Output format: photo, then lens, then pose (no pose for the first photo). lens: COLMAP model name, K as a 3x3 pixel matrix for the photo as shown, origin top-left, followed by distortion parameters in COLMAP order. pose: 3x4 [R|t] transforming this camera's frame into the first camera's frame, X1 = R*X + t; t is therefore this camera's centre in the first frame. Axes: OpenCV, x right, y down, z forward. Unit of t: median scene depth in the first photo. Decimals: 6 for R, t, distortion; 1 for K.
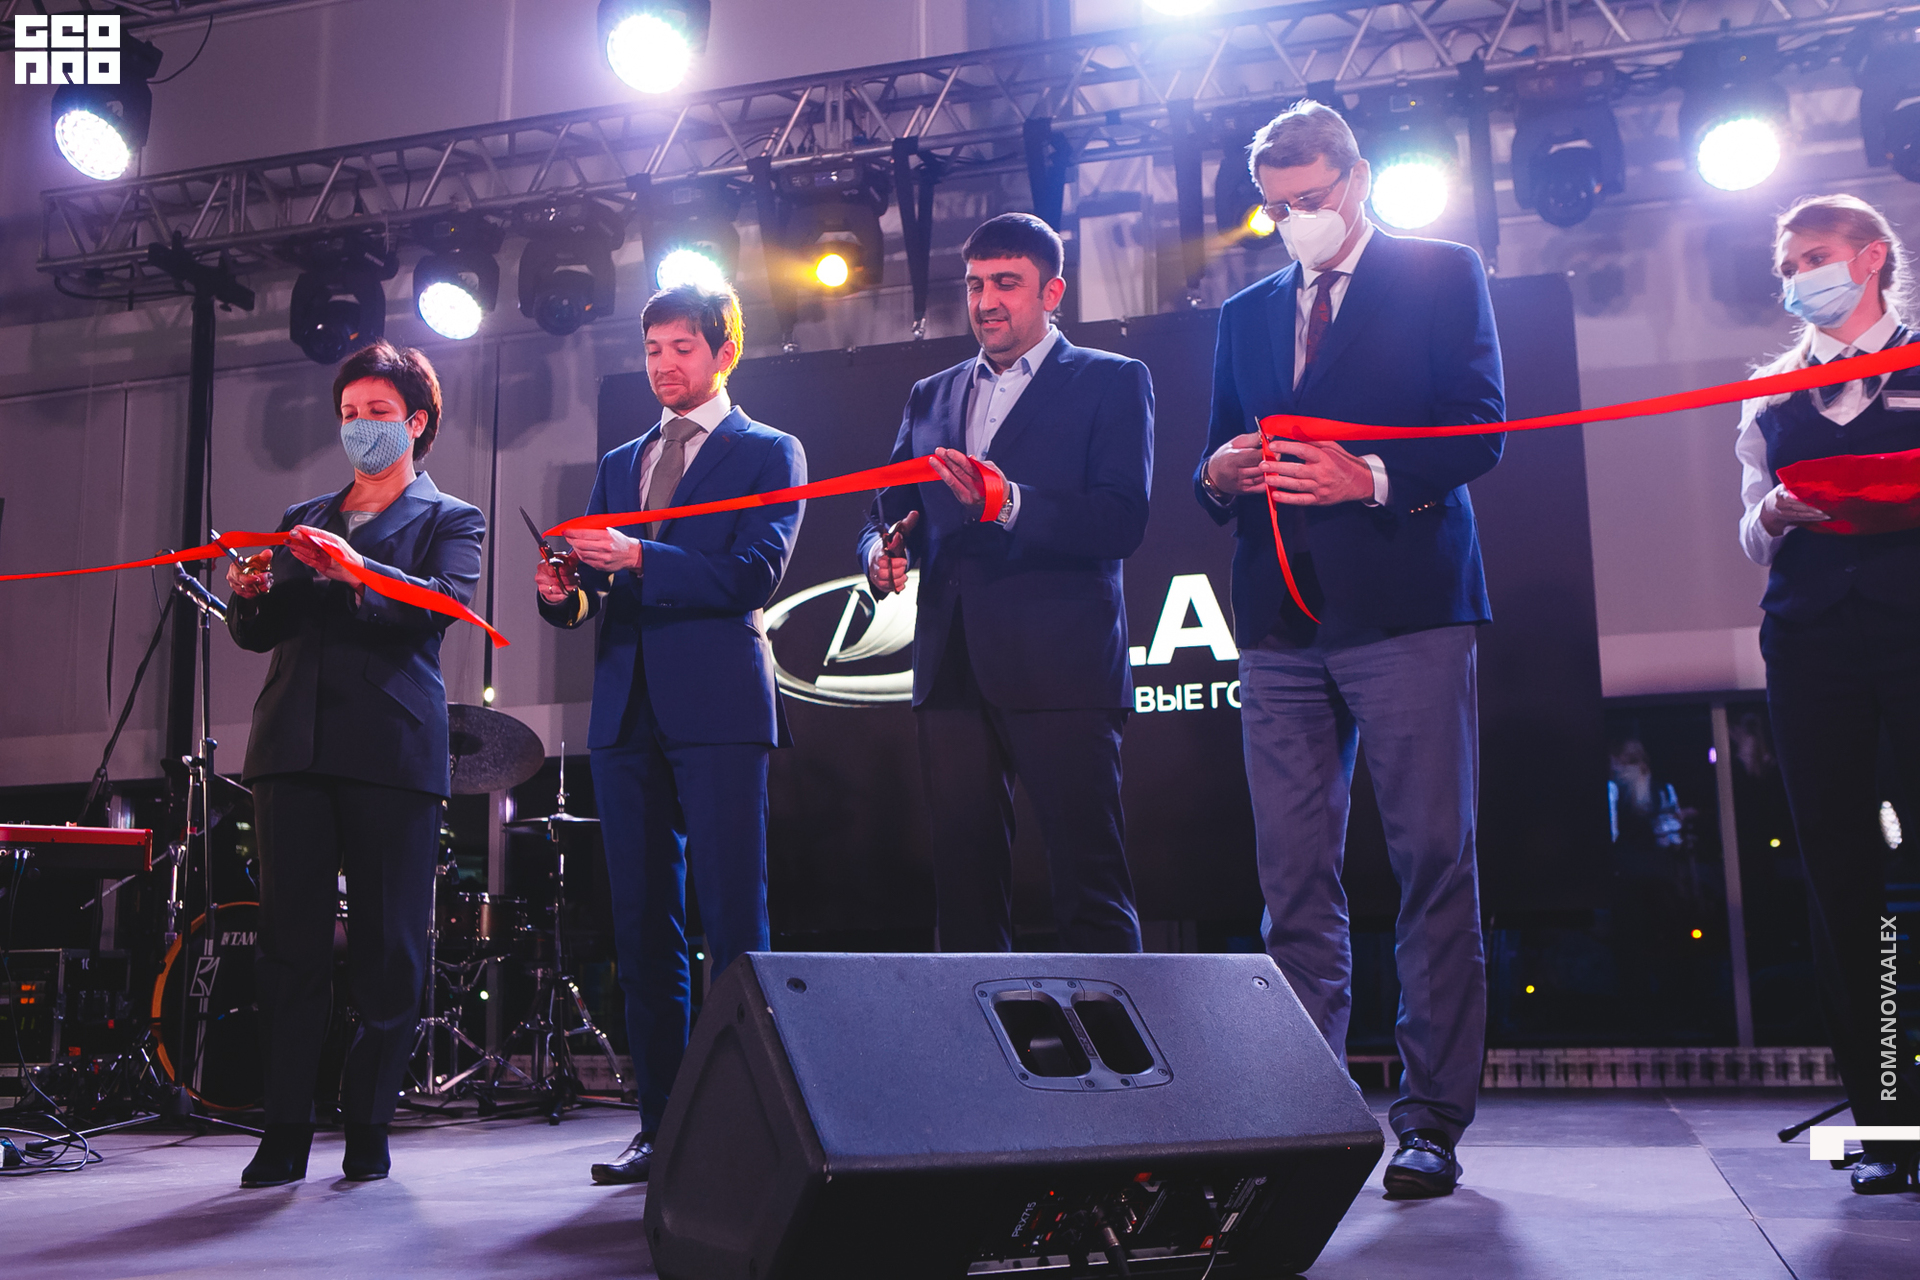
lens RADIAL K [[2015.4, 0, 959.9], [0, 2015.4, 618.0], [0, 0, 1]] dist [-0.066828, 0.111741]
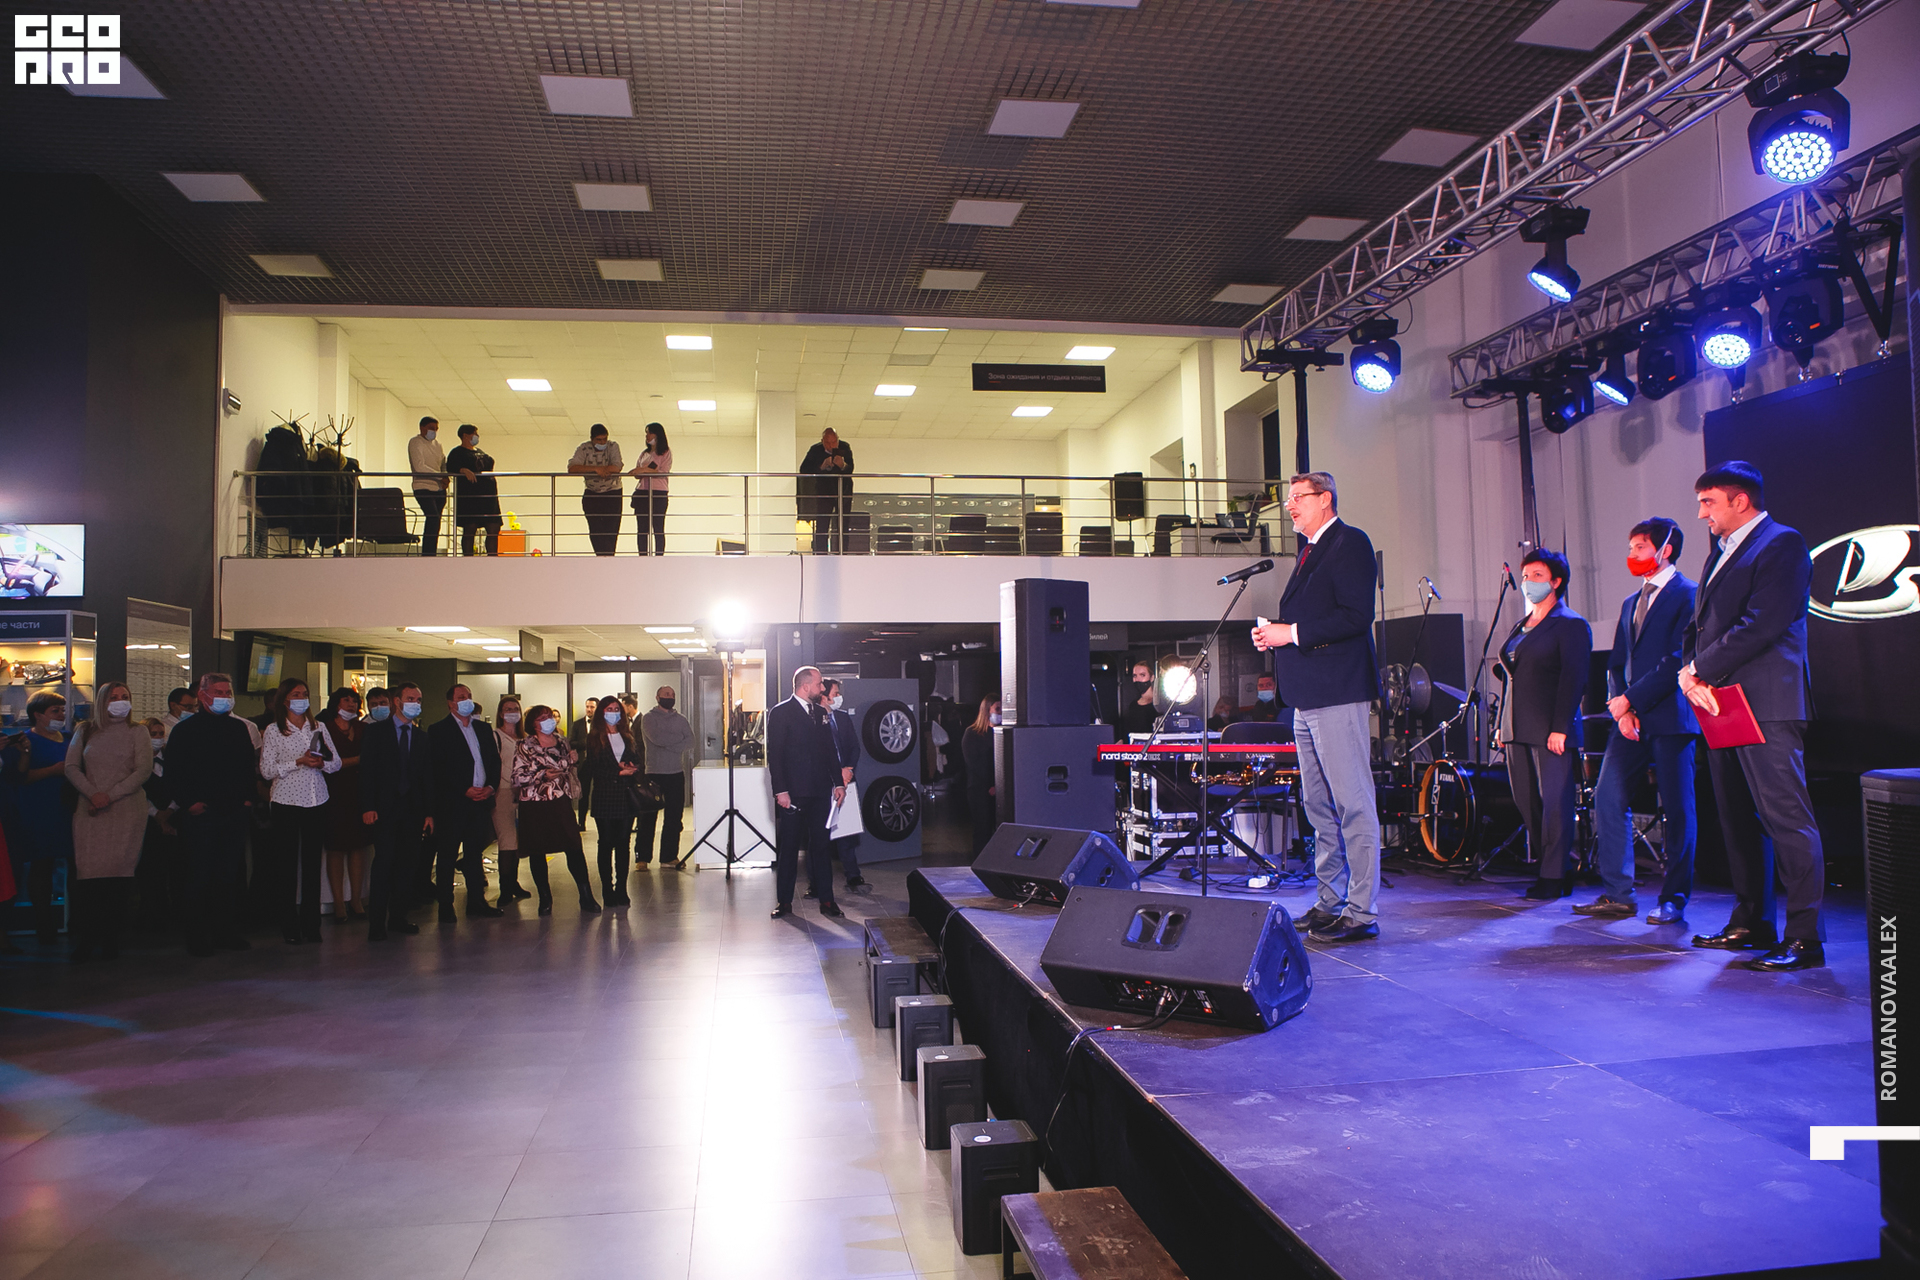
lens RADIAL K [[1333.8, 0, 960.6], [0, 1333.8, 625.6], [0, 0, 1]] dist [-0.115115, 0.093280]
pose [[0.434298, -0.042228, -0.899779, 0.532650], [0.171487, 0.984507, 0.036568, -0.104630], [0.884295, -0.170182, 0.434811, 0.013870]]
